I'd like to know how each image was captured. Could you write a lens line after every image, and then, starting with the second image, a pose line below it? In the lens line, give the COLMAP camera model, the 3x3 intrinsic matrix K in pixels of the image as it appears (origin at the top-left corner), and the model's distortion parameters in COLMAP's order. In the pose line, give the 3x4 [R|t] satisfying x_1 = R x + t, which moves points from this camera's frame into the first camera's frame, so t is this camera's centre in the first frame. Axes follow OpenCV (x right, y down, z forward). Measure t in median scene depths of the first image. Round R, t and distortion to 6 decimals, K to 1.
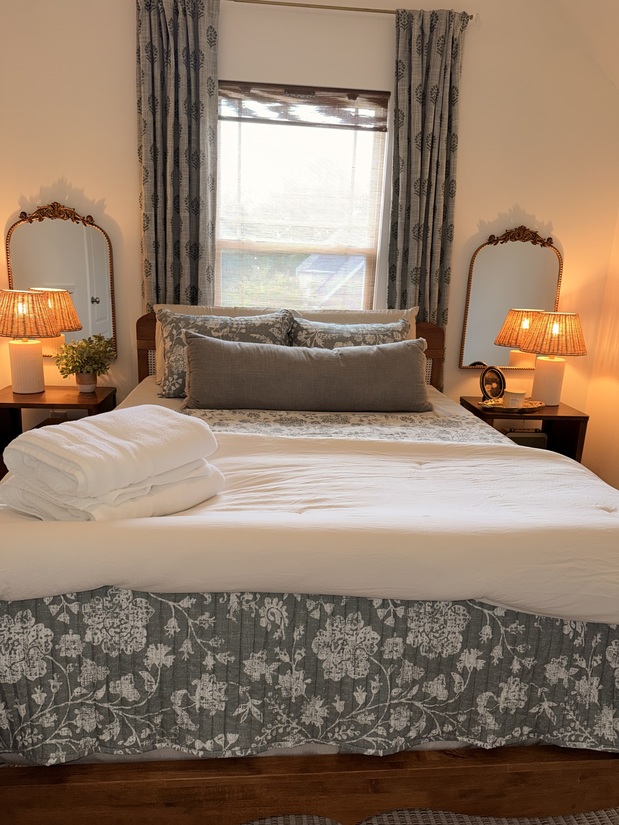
lens RADIAL K [[578.4, 0, 307.3], [0, 578.4, 418.4], [0, 0, 1]] dist [0.038893, -0.049212]
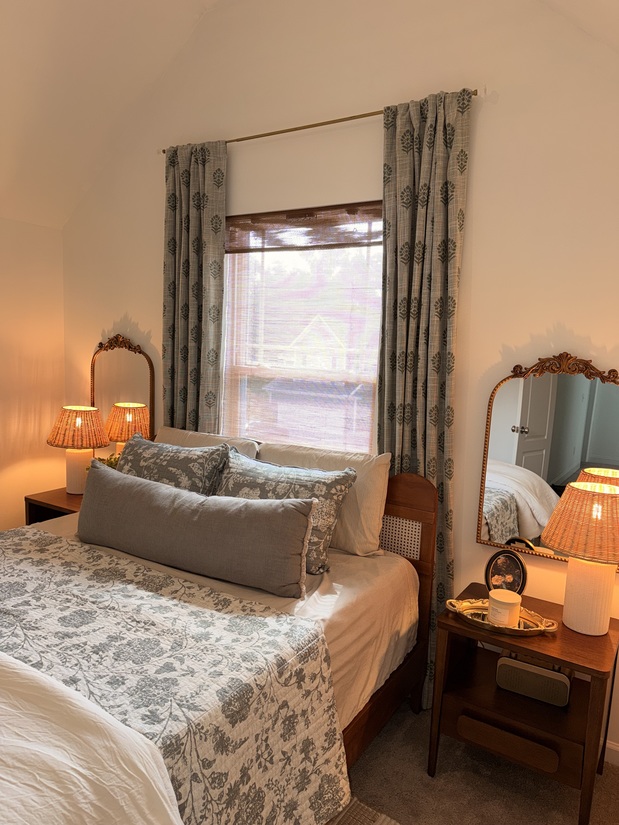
lens RADIAL K [[578.4, 0, 316.2], [0, 578.4, 429.2], [0, 0, 1]] dist [0.038893, -0.049212]
pose [[0.804118, 0.079397, -0.589144, 0.584114], [-0.157723, 0.984018, -0.082662, -0.150773], [0.573165, 0.159391, 0.803789, 0.322561]]
